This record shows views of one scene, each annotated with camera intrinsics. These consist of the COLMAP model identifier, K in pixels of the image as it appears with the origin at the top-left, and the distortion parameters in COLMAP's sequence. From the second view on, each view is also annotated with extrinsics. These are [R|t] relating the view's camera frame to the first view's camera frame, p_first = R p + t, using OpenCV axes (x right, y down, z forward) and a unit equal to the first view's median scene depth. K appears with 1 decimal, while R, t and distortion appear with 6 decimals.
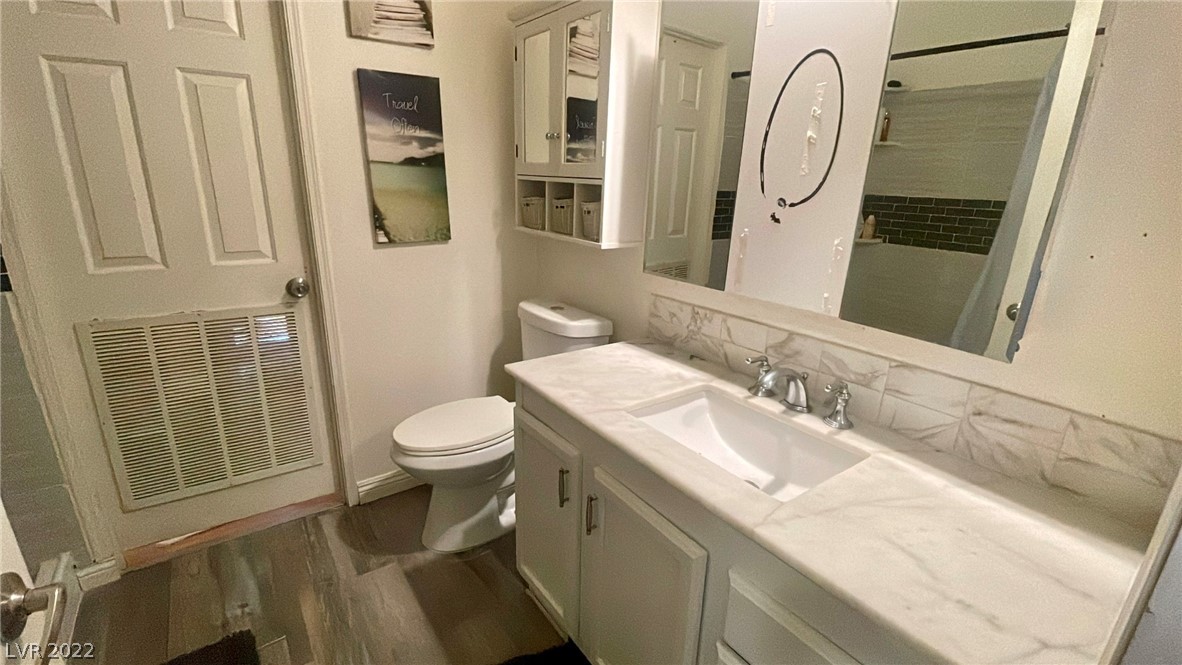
lens RADIAL K [[508.8, 0, 590.8], [0, 508.8, 335.6], [0, 0, 1]] dist [0.019545, -0.020156]
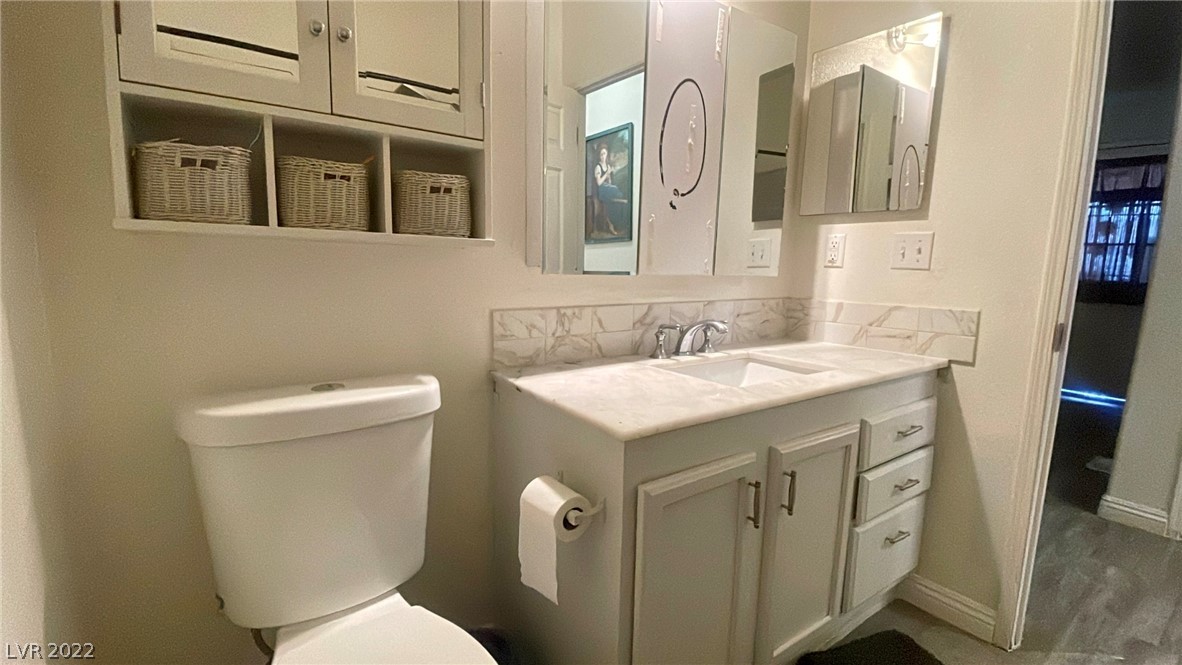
lens RADIAL K [[506.8, 0, 585.5], [0, 506.8, 335.7], [0, 0, 1]] dist [0.034032, -0.030581]
pose [[0.024644, -0.174001, 0.984437, -0.796956], [0.275171, 0.947878, 0.160651, -0.167534], [-0.961079, 0.266929, 0.071240, 1.071268]]
